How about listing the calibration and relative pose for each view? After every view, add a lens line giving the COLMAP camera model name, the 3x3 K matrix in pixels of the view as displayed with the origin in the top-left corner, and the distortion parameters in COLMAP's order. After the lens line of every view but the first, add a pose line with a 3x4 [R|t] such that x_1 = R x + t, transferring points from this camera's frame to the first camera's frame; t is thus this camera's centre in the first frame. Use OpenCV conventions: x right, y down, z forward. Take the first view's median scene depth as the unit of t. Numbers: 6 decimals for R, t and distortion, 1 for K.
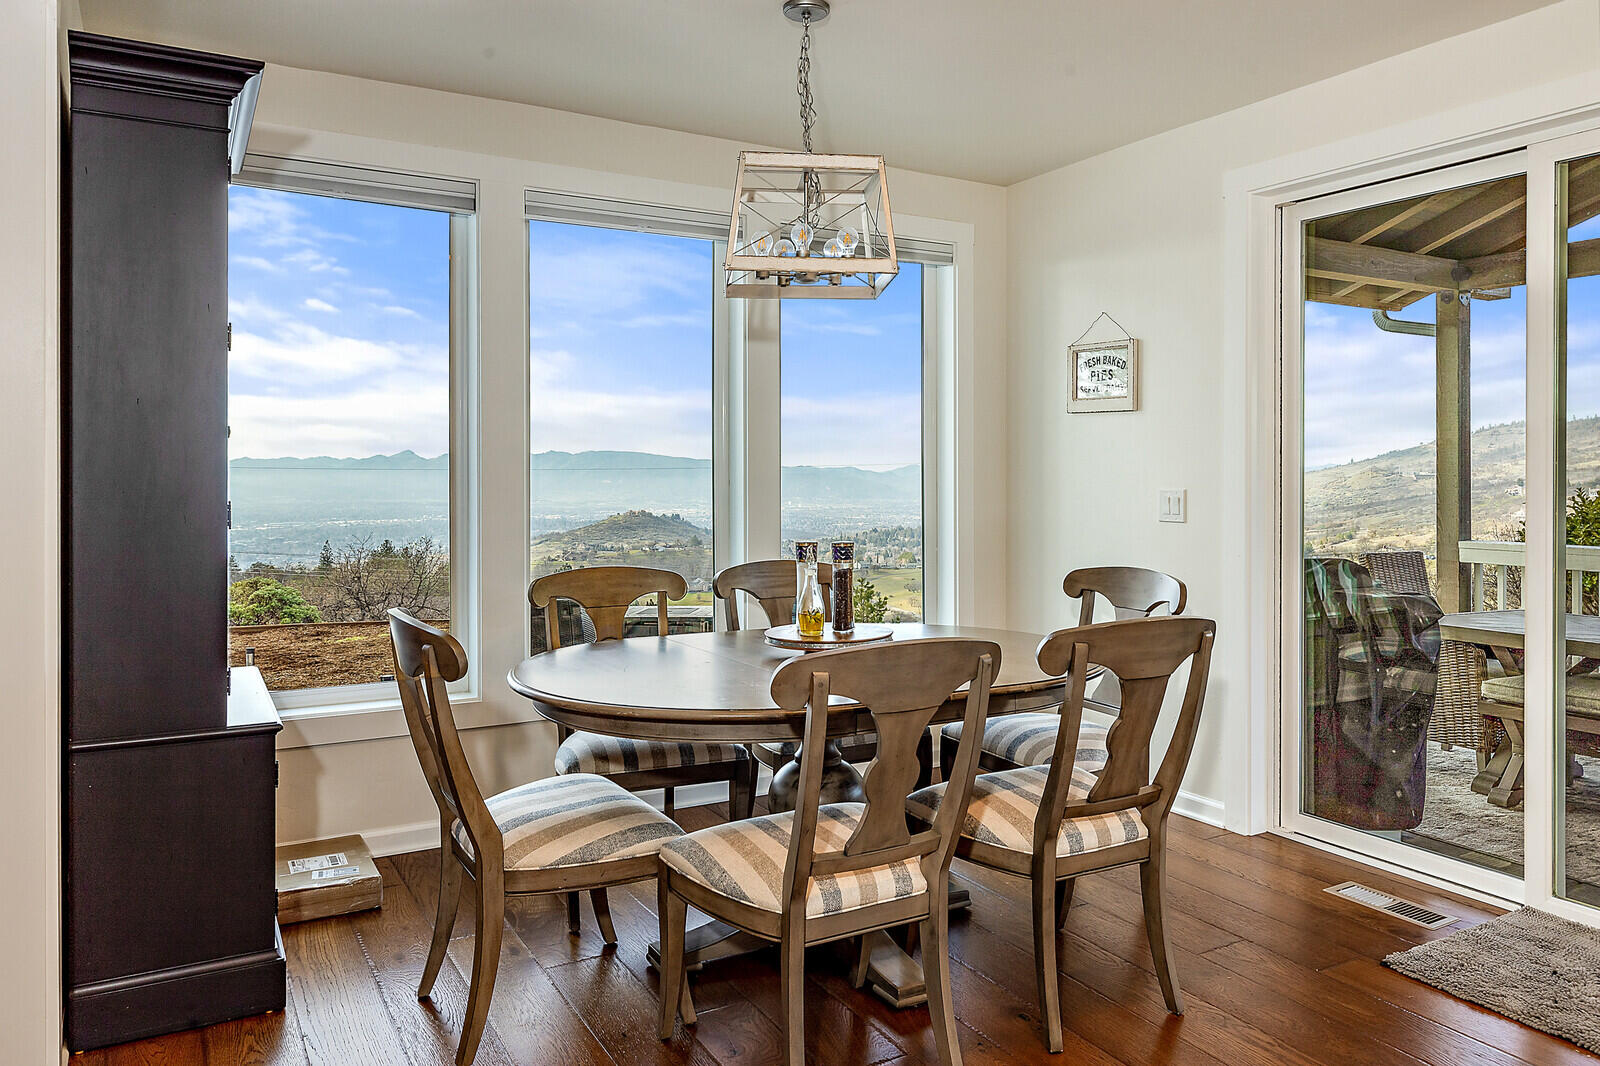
lens RADIAL K [[1122.2, 0, 805.4], [0, 1122.2, 475.3], [0, 0, 1]] dist [-0.002092, -0.000252]
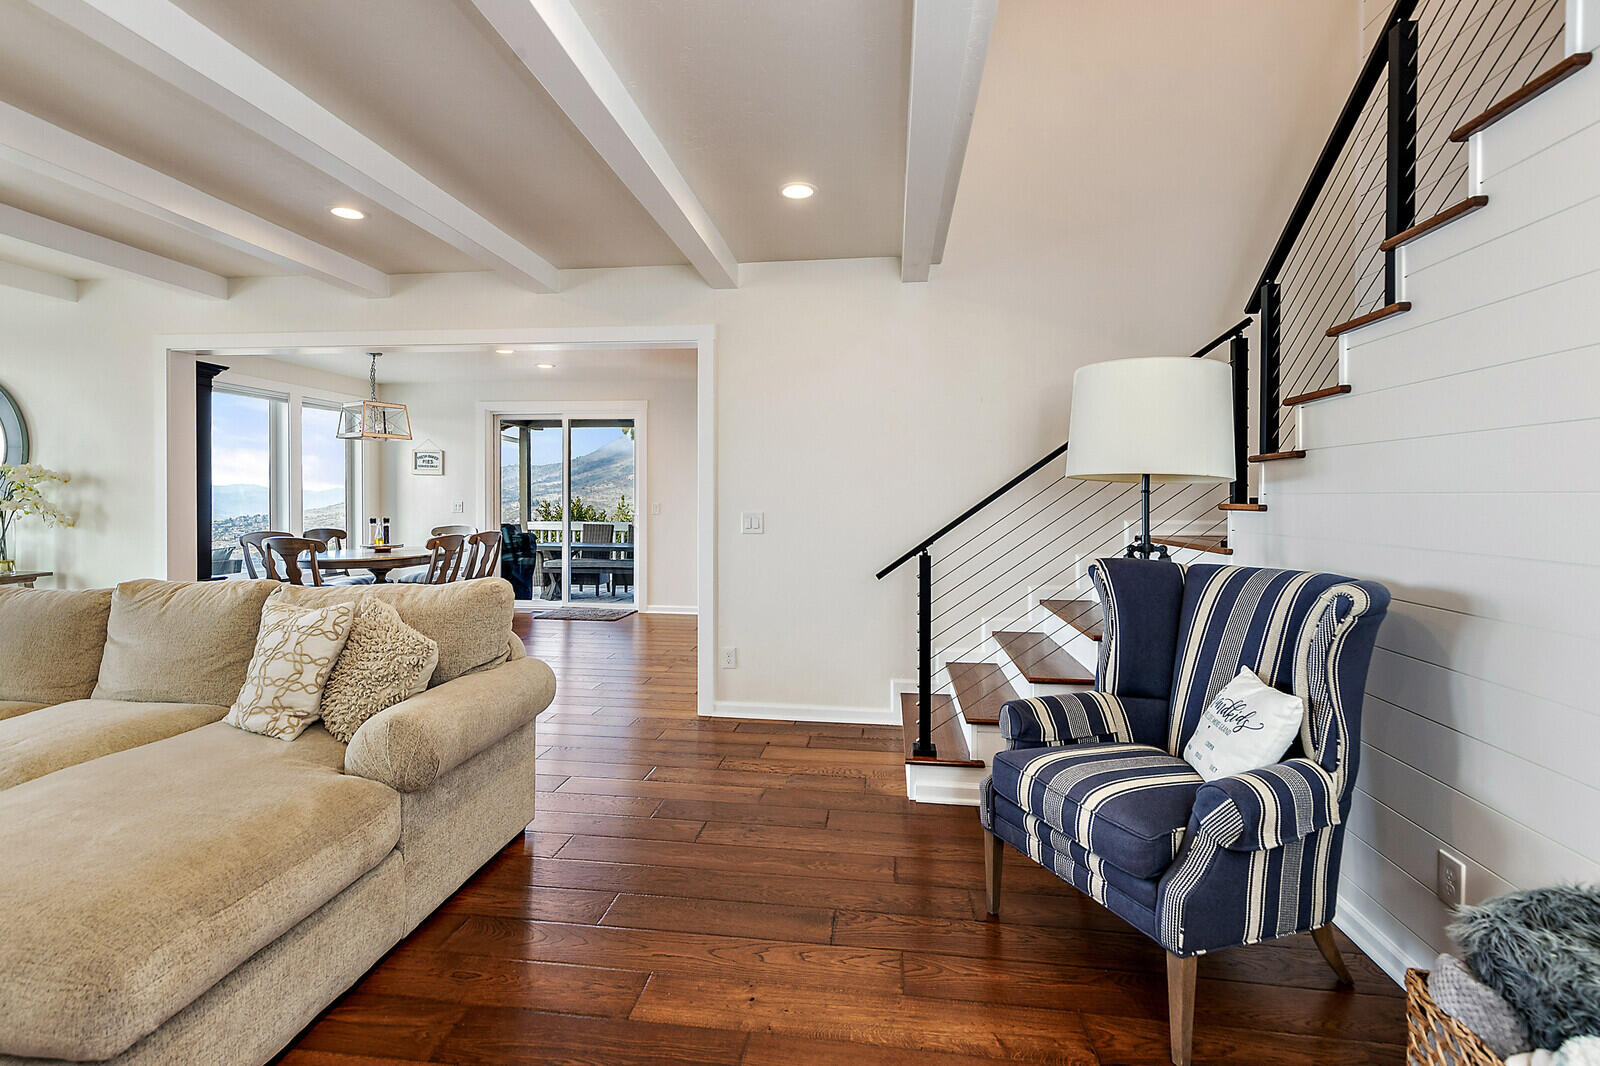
lens RADIAL K [[751.5, 0, 795.5], [0, 751.5, 499.7], [0, 0, 1]] dist [-0.000643, -0.000110]
pose [[0.607018, -0.002170, 0.794685, -0.767917], [-0.002203, 0.999988, 0.004413, -0.004105], [-0.794685, -0.004429, 0.607006, -1.003486]]
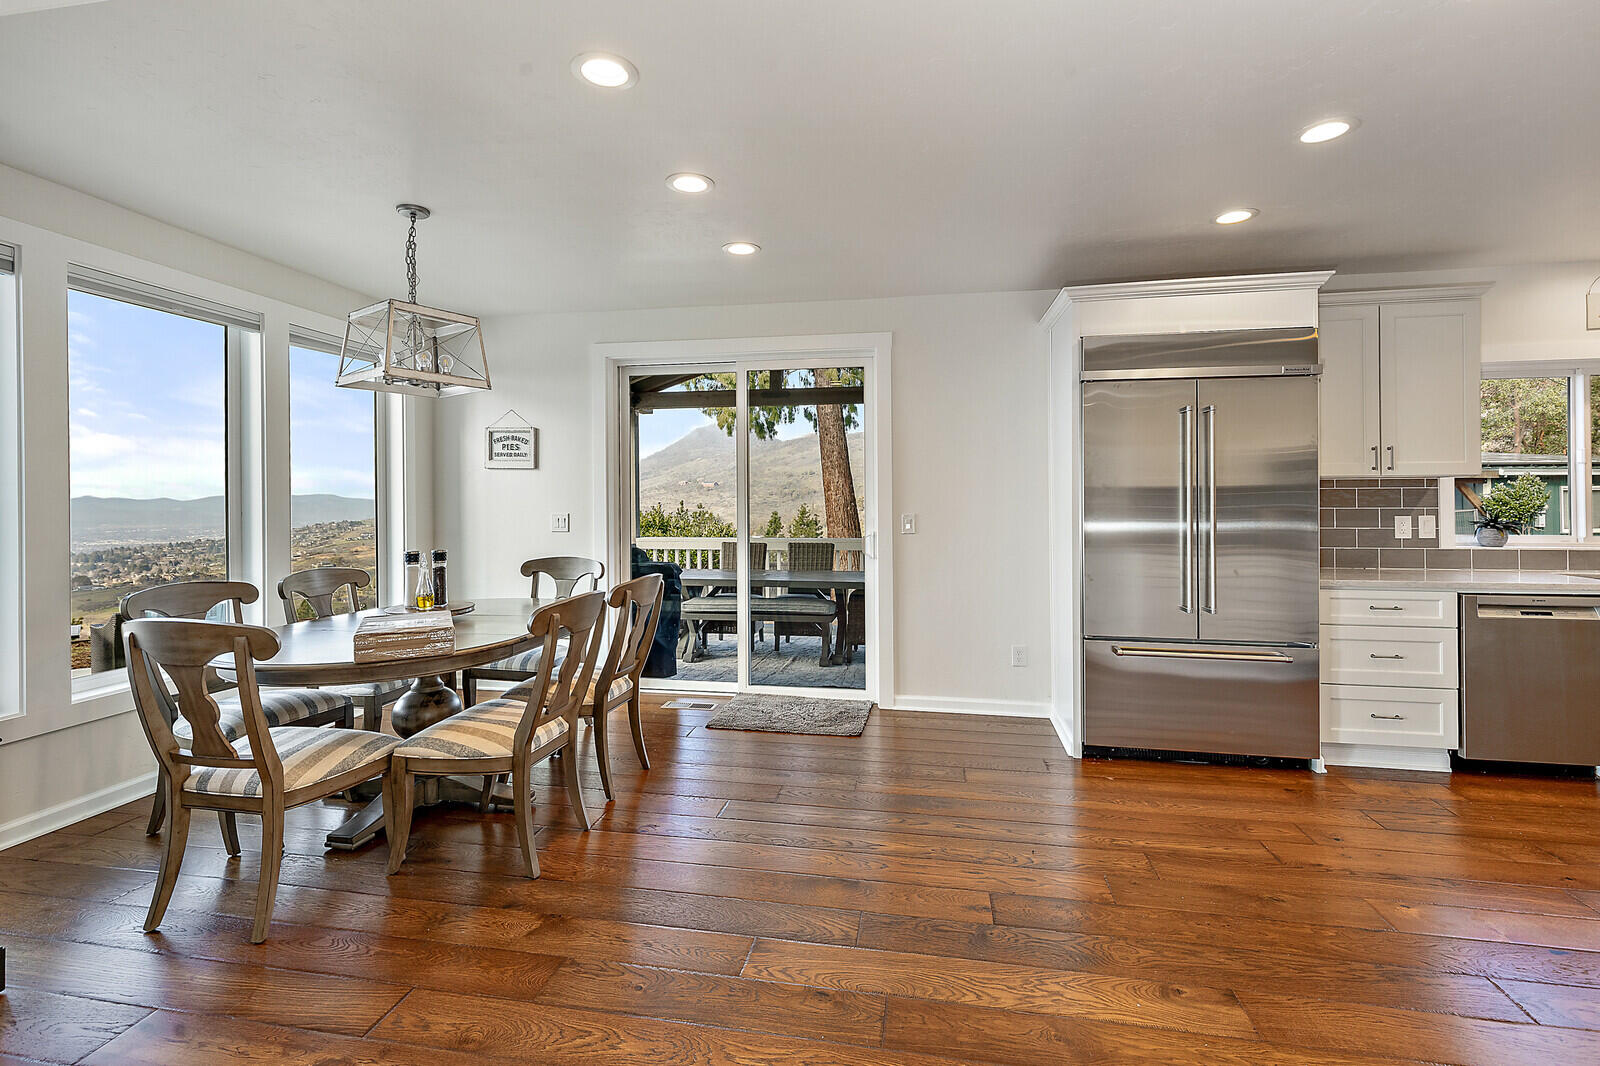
lens RADIAL K [[732.4, 0, 794.9], [0, 732.4, 499.8], [0, 0, 1]] dist [0.003222, 0.000552]
pose [[0.653872, -0.002760, 0.756600, -0.331227], [0.005654, 0.999983, -0.001238, -0.006314], [-0.756584, 0.005088, 0.653876, -0.054241]]
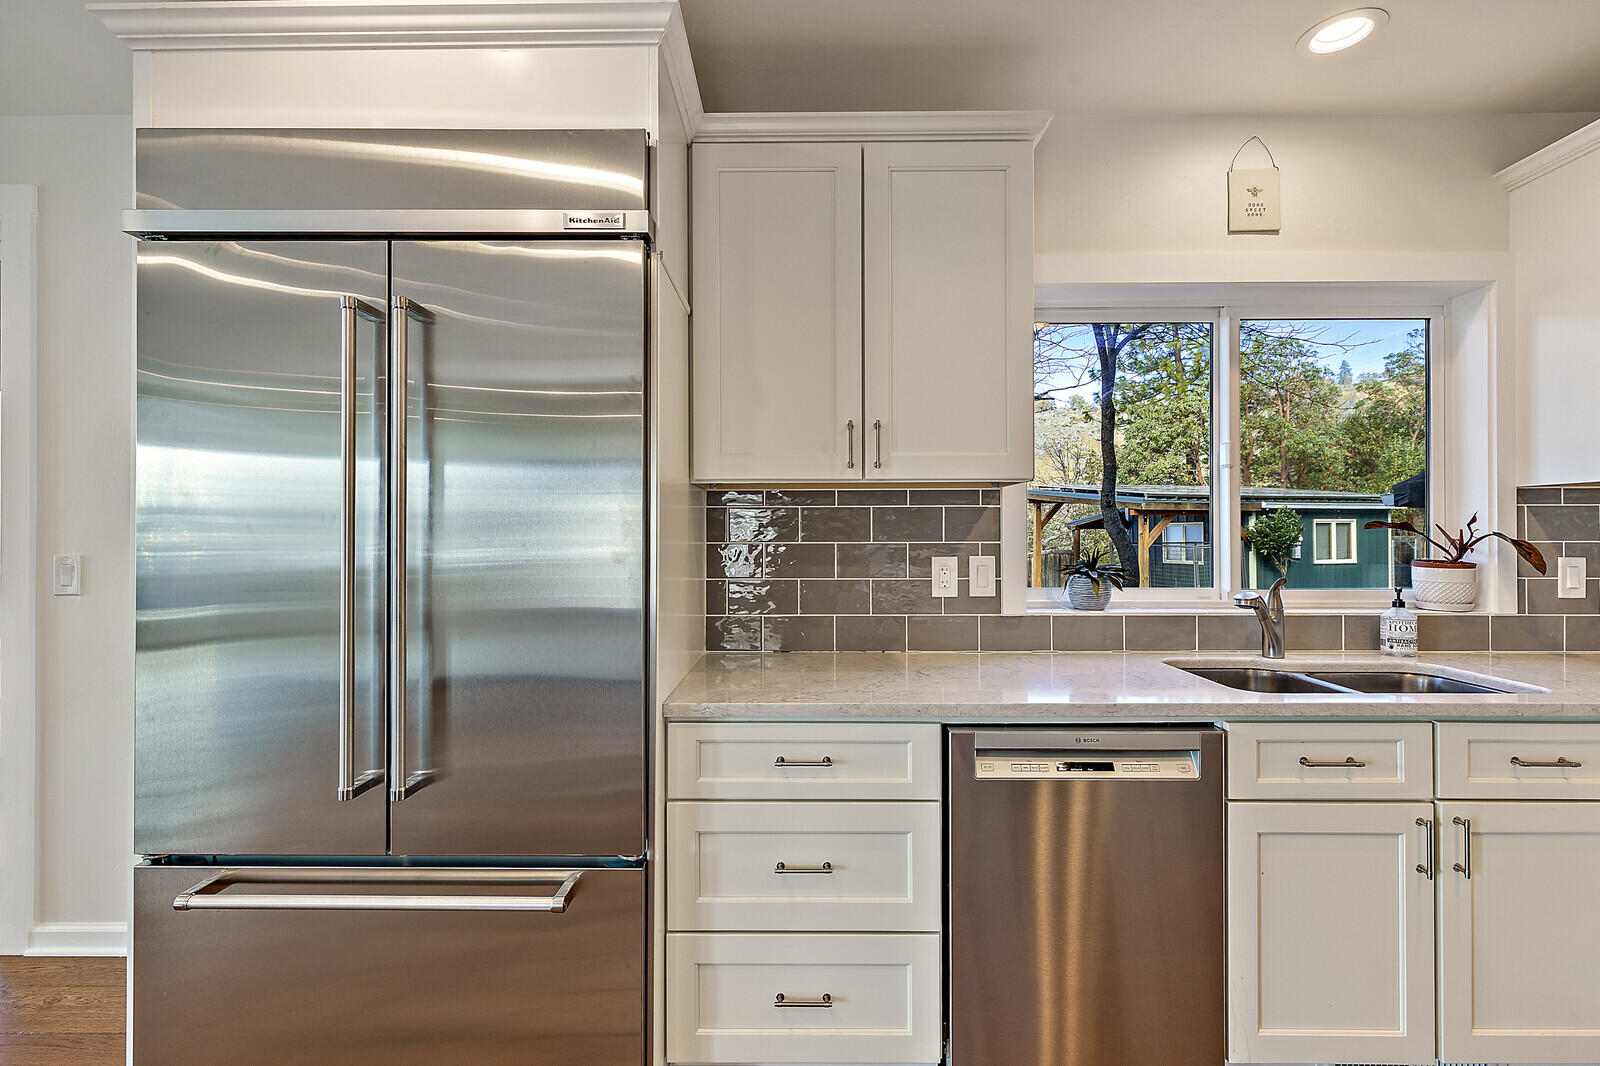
lens RADIAL K [[726.8, 0, 803.1], [0, 726.8, 530.6], [0, 0, 1]] dist [0.002827, 0.000419]
pose [[0.509245, -0.000623, 0.860622, 0.458173], [0.004426, 0.999988, -0.001895, 0.000301], [-0.860610, 0.004774, 0.509241, -0.218069]]
